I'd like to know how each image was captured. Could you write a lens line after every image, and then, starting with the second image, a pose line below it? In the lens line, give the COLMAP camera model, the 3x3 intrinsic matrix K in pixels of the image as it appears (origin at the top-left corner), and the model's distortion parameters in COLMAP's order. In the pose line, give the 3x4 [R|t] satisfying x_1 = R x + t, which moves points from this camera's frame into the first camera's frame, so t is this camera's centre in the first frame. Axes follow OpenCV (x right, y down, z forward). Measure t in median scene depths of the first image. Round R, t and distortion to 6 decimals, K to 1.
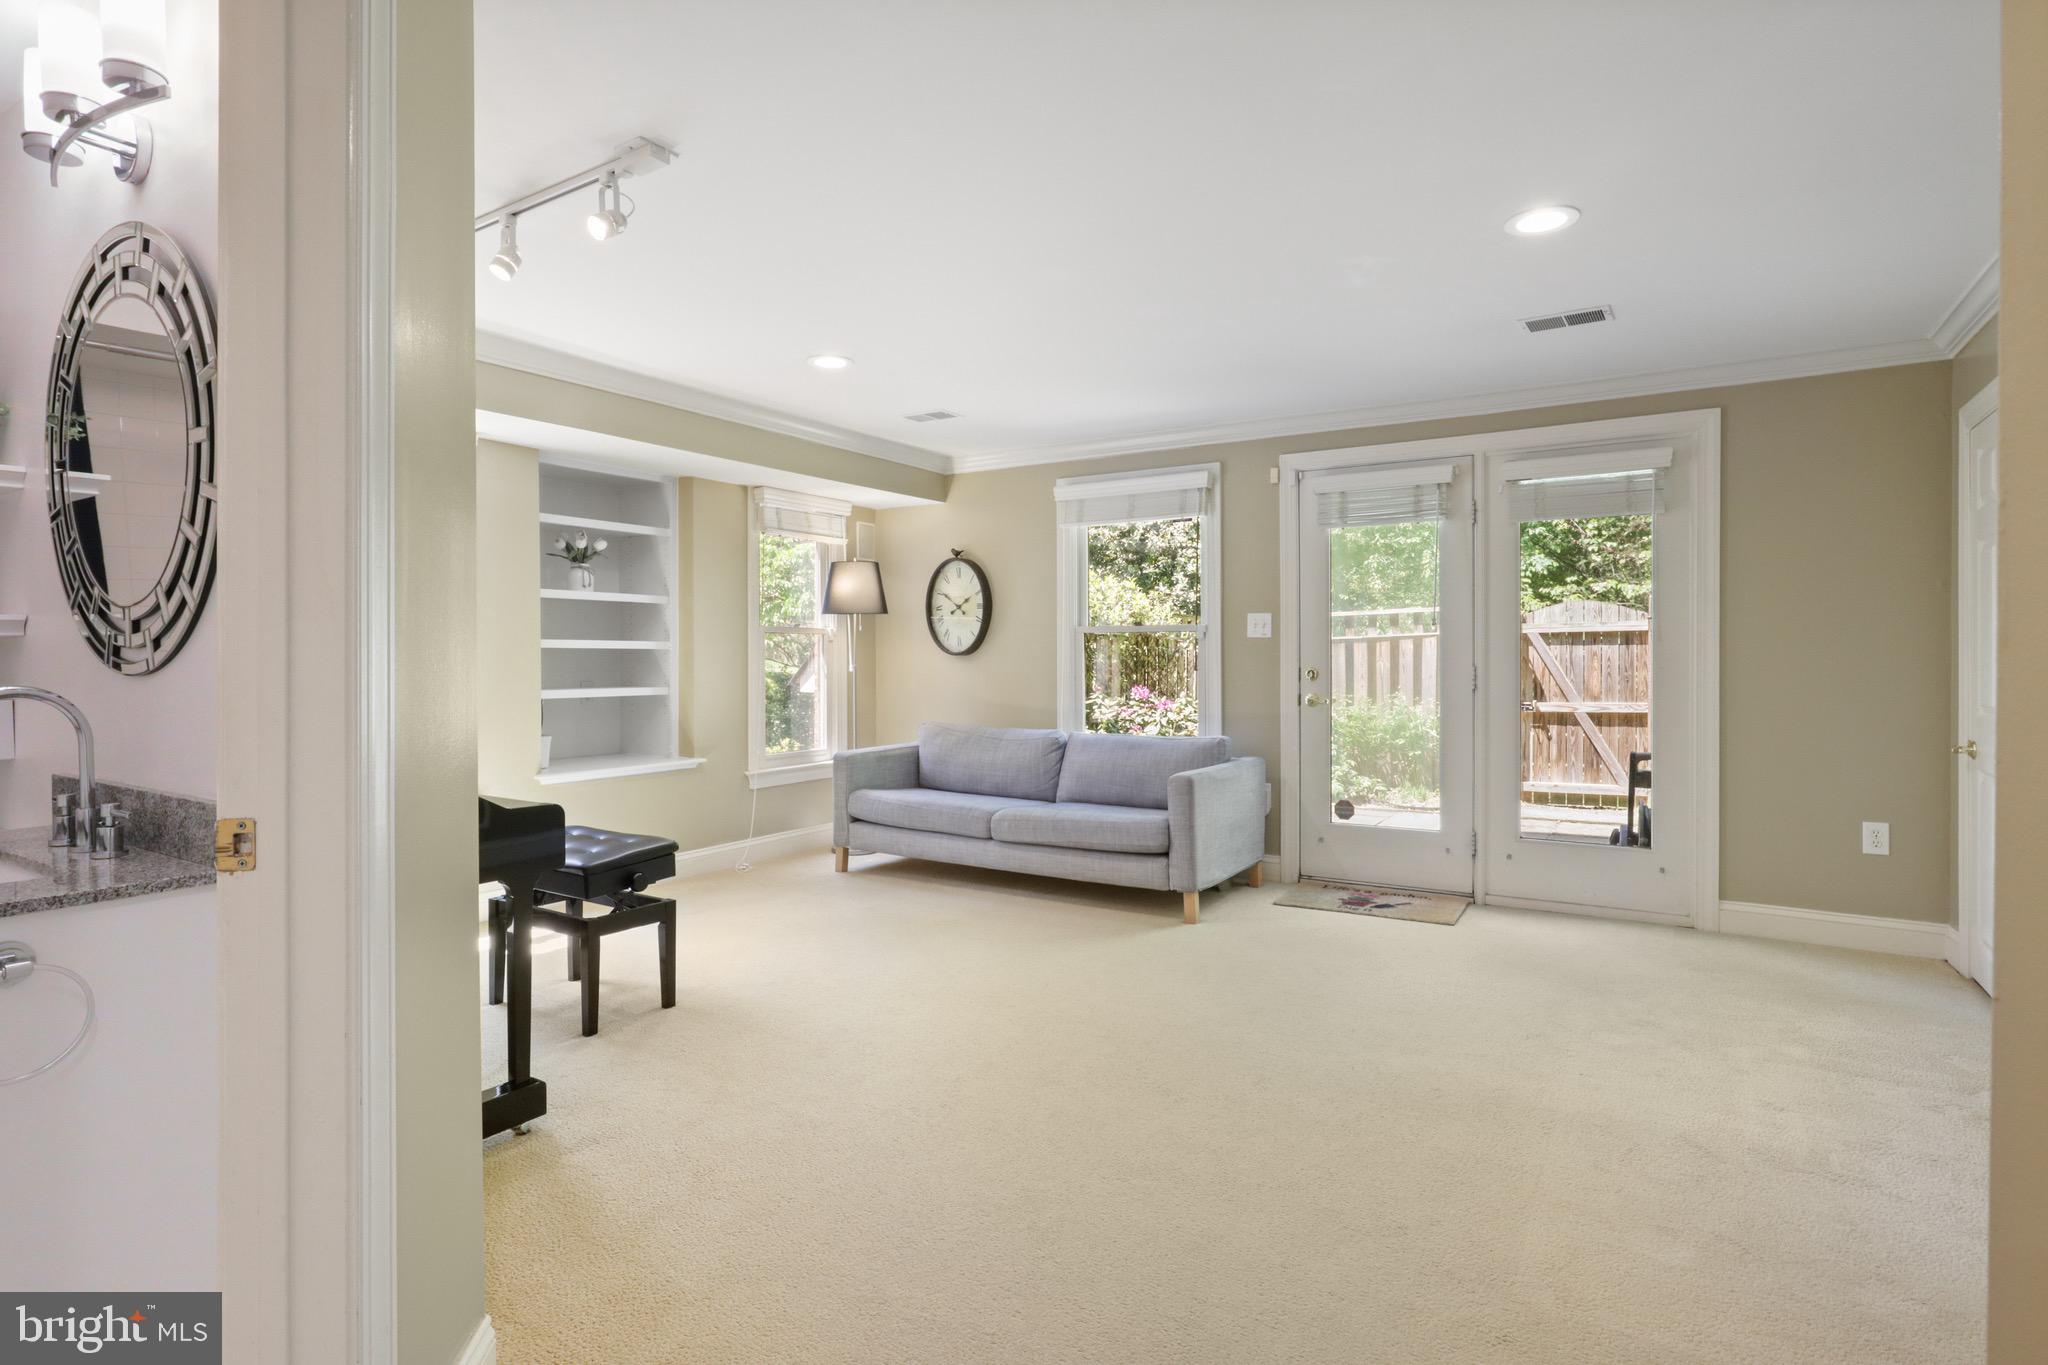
lens RADIAL K [[1030.4, 0, 1027.8], [0, 1030.4, 666.8], [0, 0, 1]] dist [-0.022836, 0.014173]
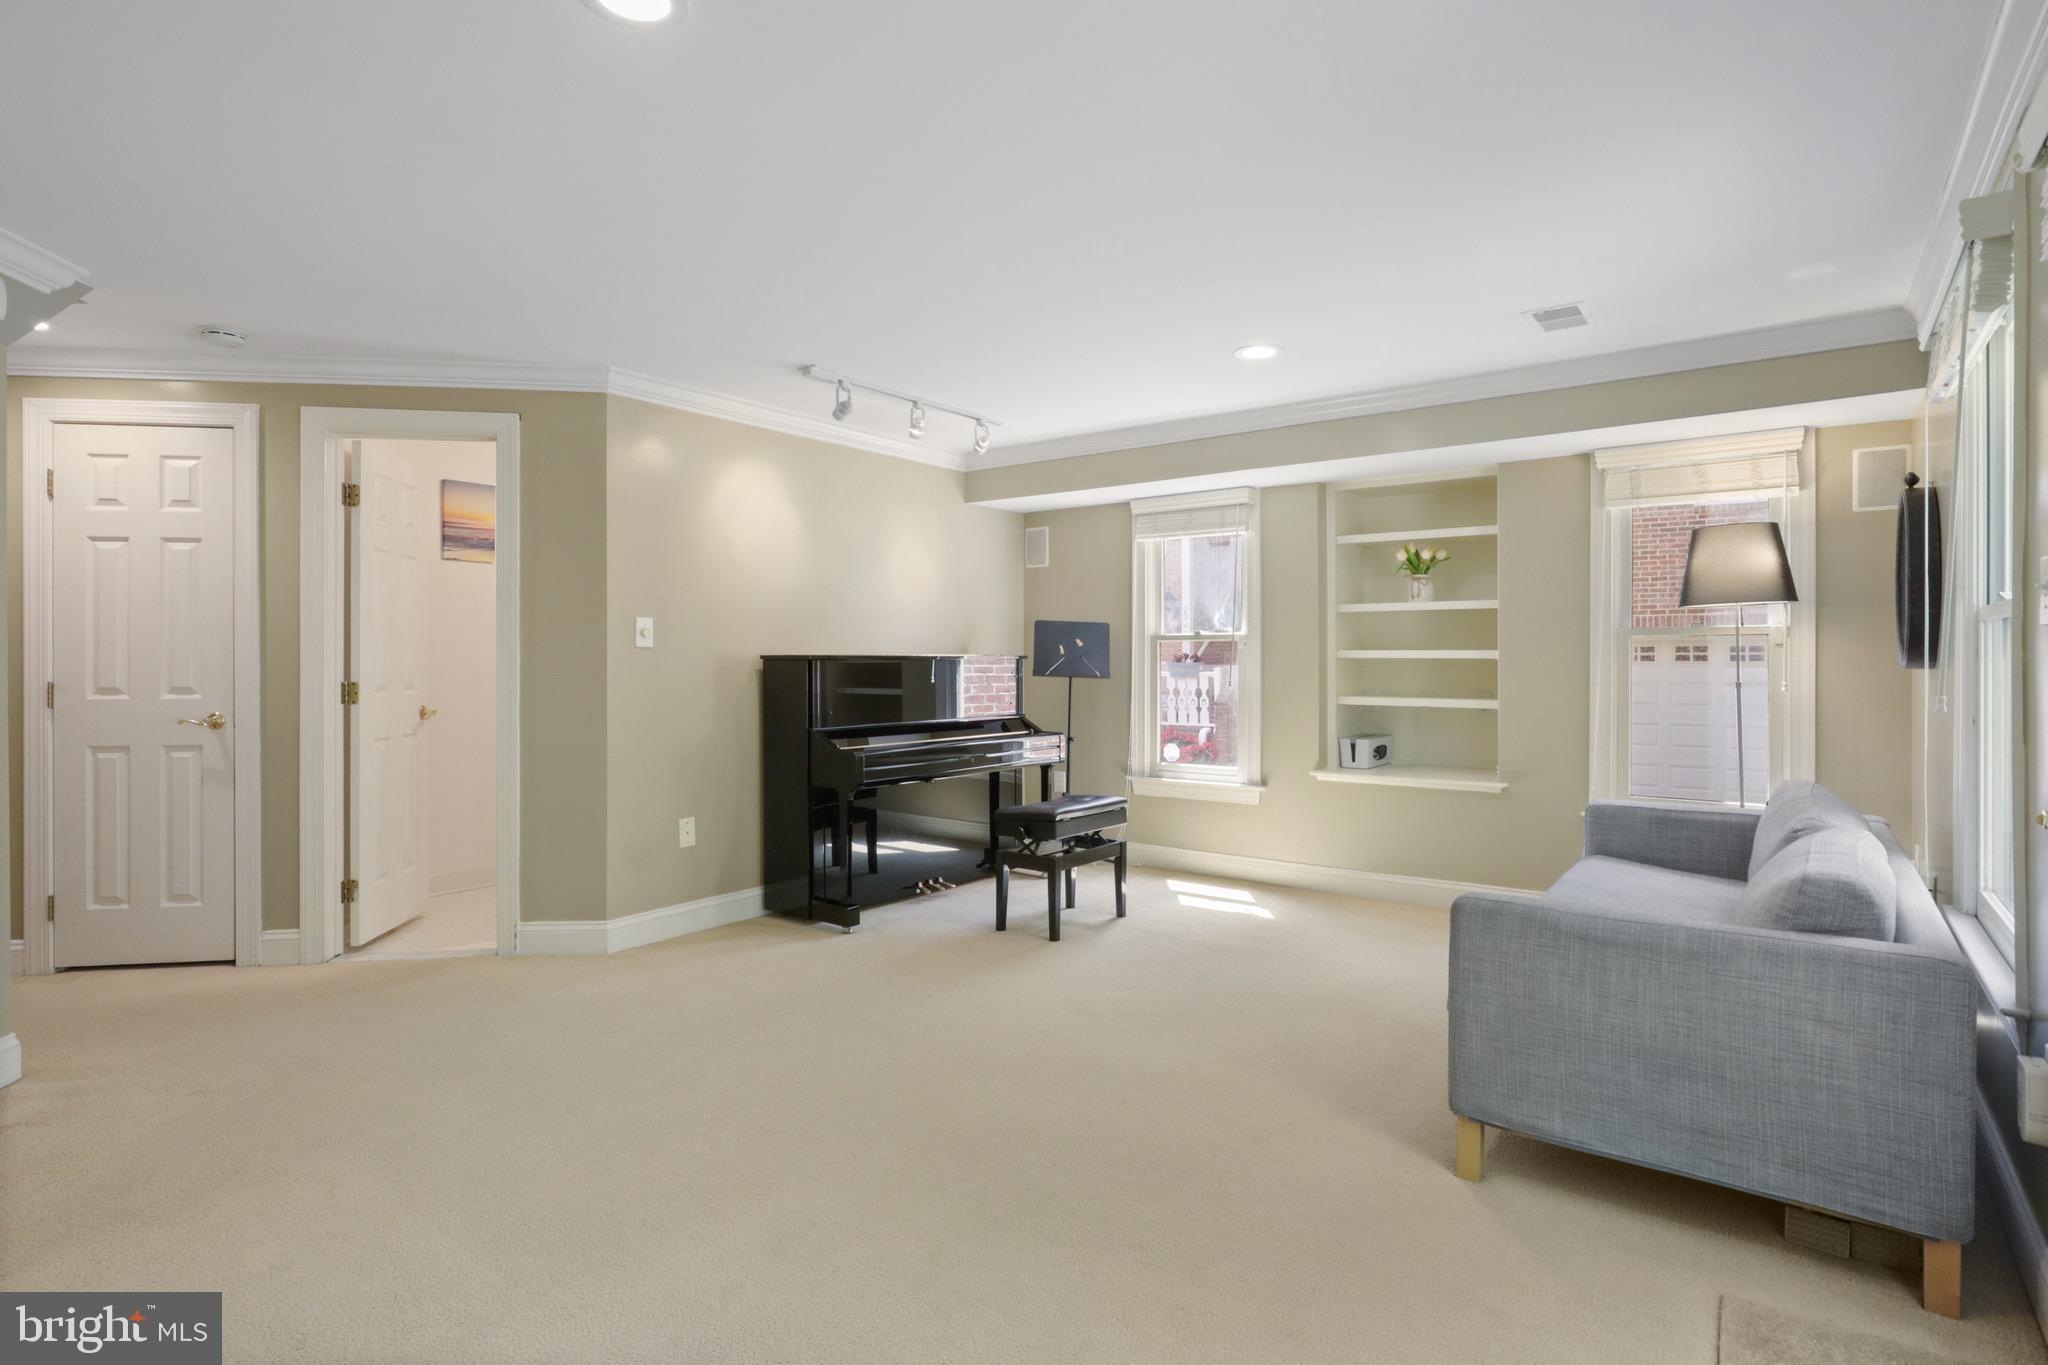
lens RADIAL K [[1030.4, 0, 1027.8], [0, 1030.4, 666.8], [0, 0, 1]] dist [-0.022836, 0.014173]
pose [[-0.113039, 0.005925, -0.993573, 0.616357], [-0.006179, 0.999959, 0.006666, -0.013692], [0.993571, 0.006893, -0.112998, 0.724644]]
